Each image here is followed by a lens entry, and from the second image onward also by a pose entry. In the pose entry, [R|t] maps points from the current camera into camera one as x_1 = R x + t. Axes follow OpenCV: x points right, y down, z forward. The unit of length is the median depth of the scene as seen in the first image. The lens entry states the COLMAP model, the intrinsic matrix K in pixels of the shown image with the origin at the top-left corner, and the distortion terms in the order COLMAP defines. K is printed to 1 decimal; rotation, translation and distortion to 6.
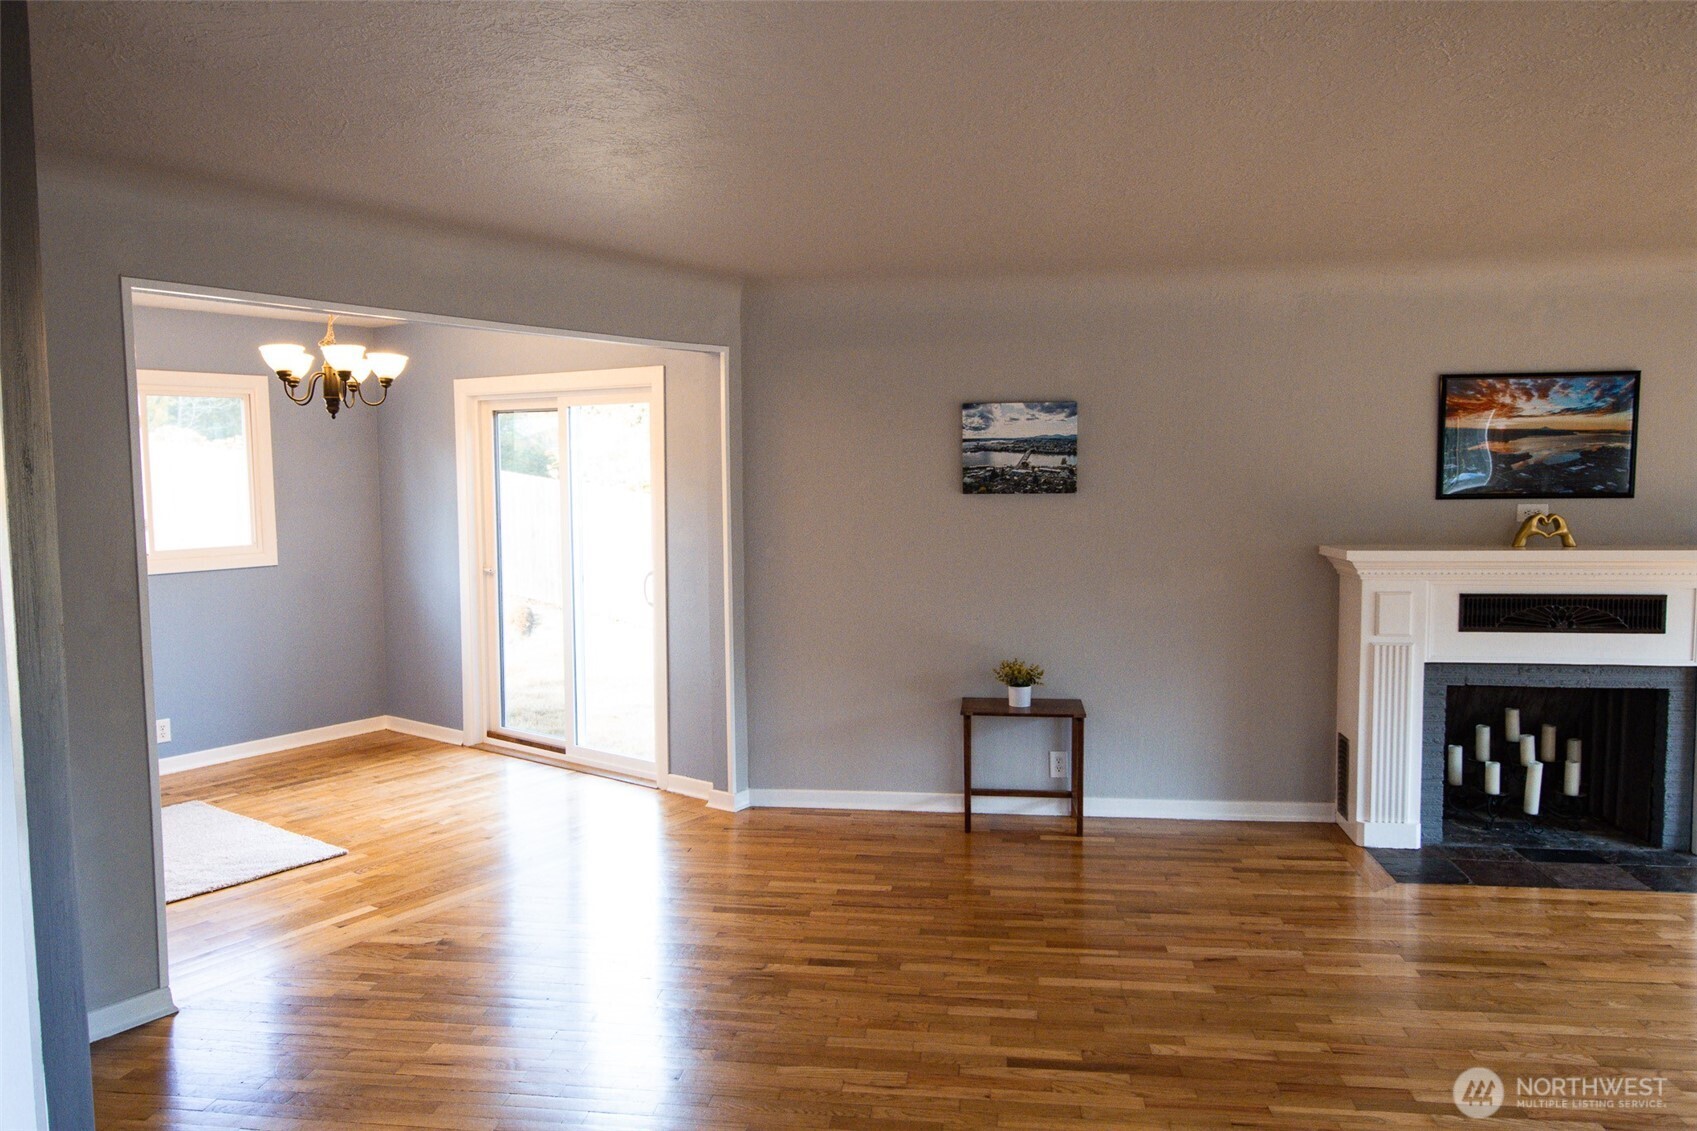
lens RADIAL K [[1196.5, 0, 840.3], [0, 1196.5, 554.9], [0, 0, 1]] dist [0.011538, -0.009040]
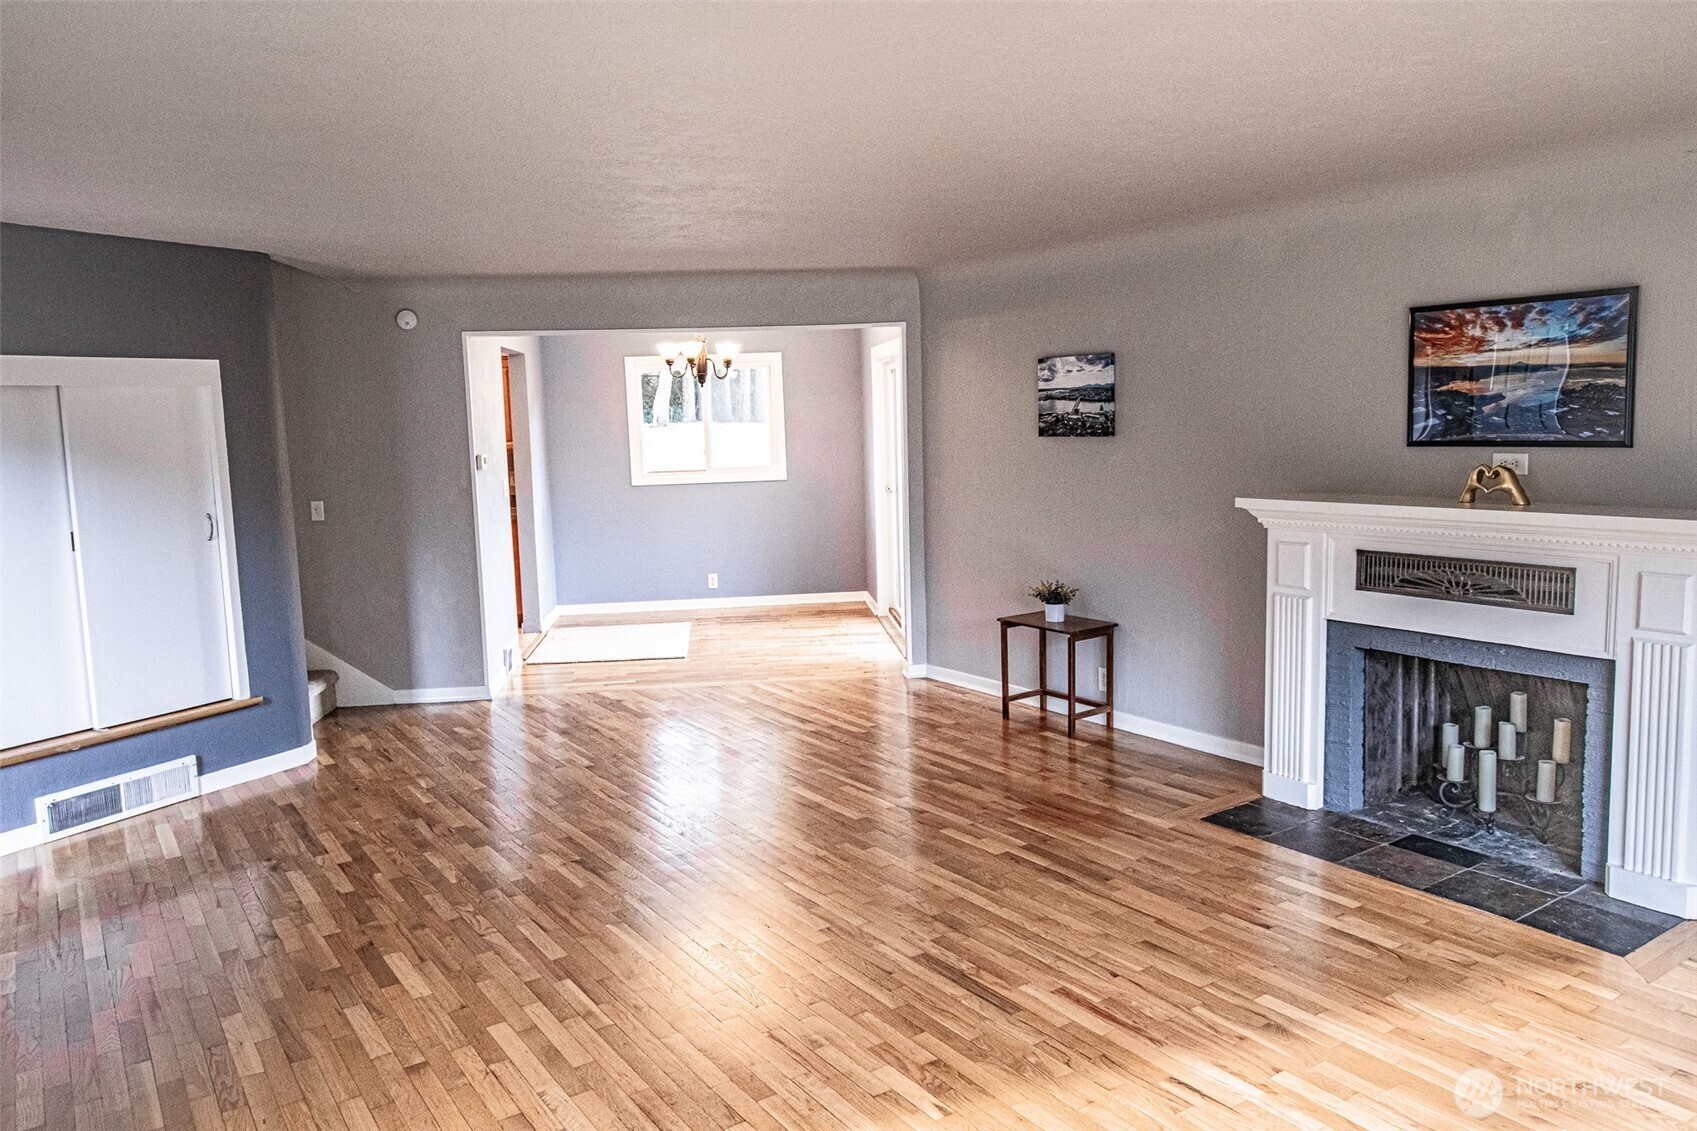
lens RADIAL K [[1196.5, 0, 840.3], [0, 1196.5, 554.9], [0, 0, 1]] dist [0.011538, -0.009040]
pose [[0.668036, 0.078869, -0.739938, 0.904409], [-0.031308, 0.996466, 0.077946, -0.022344], [0.743470, -0.028905, 0.668144, 0.077064]]
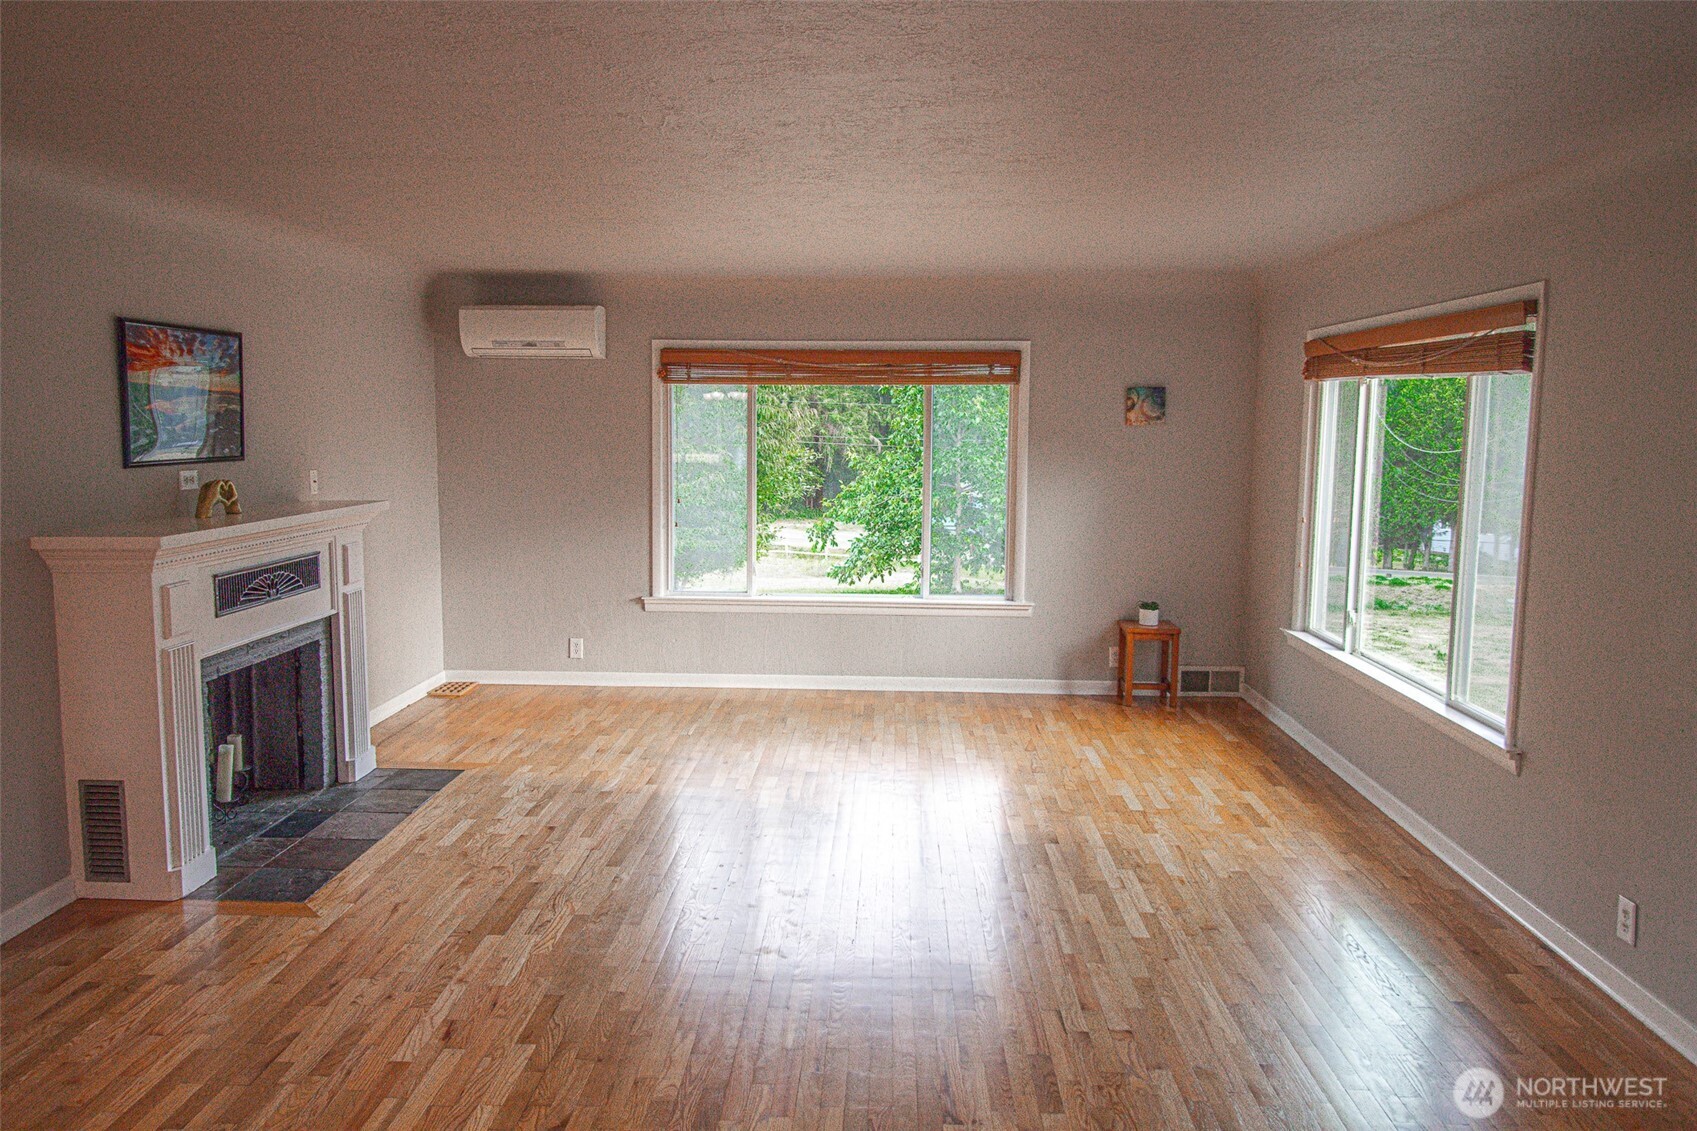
lens RADIAL K [[1196.5, 0, 840.3], [0, 1196.5, 554.9], [0, 0, 1]] dist [0.011538, -0.009040]
pose [[-0.086194, -0.103611, 0.990876, -0.377151], [0.063945, 0.991951, 0.109286, -0.047179], [-0.994224, 0.072781, -0.078875, 0.590973]]
